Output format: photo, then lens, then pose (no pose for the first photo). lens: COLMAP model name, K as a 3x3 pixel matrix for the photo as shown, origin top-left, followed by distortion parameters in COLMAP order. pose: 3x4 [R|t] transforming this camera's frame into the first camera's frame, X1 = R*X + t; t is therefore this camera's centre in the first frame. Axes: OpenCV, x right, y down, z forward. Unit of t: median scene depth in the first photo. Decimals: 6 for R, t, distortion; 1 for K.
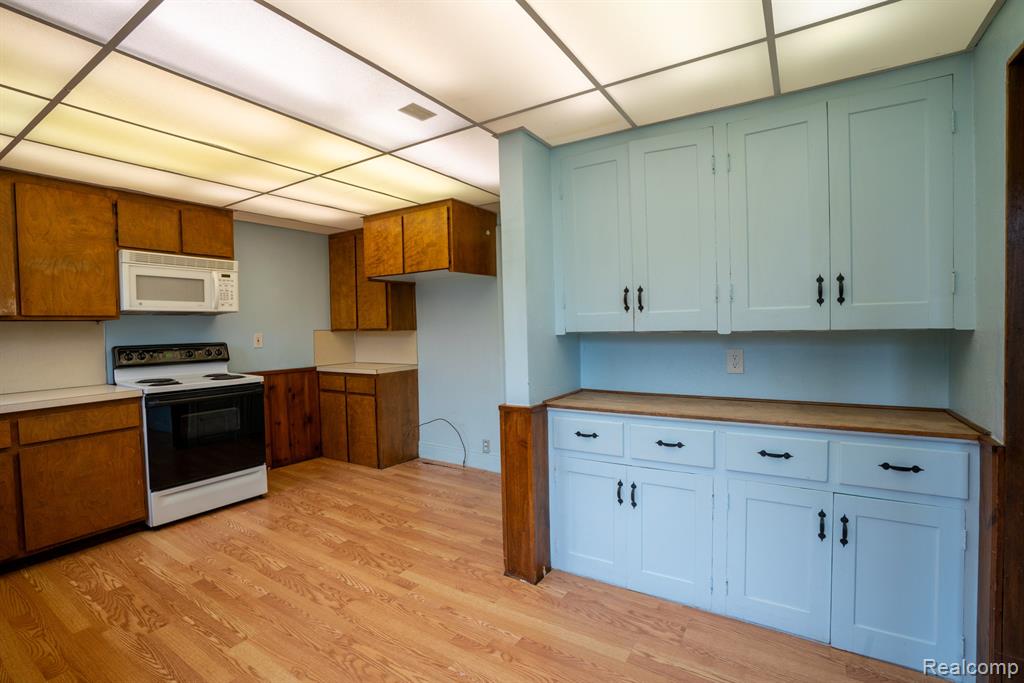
lens RADIAL K [[470.0, 0, 511.4], [0, 470.0, 340.3], [0, 0, 1]] dist [-0.015312, 0.002437]
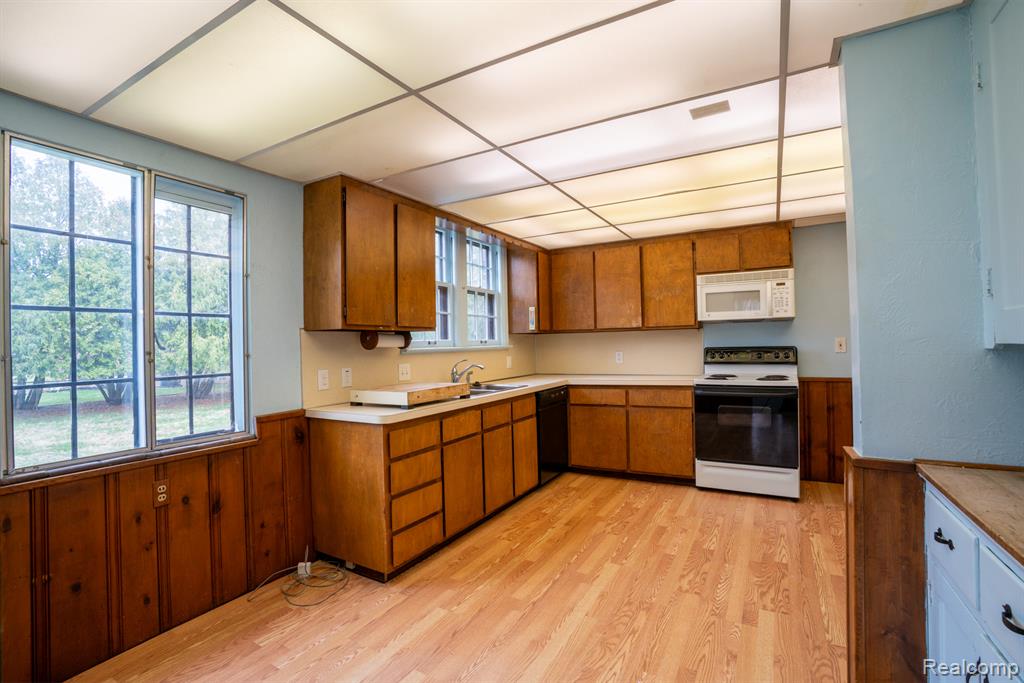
lens RADIAL K [[470.0, 0, 510.4], [0, 470.0, 343.7], [0, 0, 1]] dist [-0.015312, 0.002437]
pose [[0.091049, 0.018620, -0.995672, 0.497485], [-0.010311, 0.999789, 0.017754, -0.017764], [0.995793, 0.008650, 0.091221, 0.359552]]
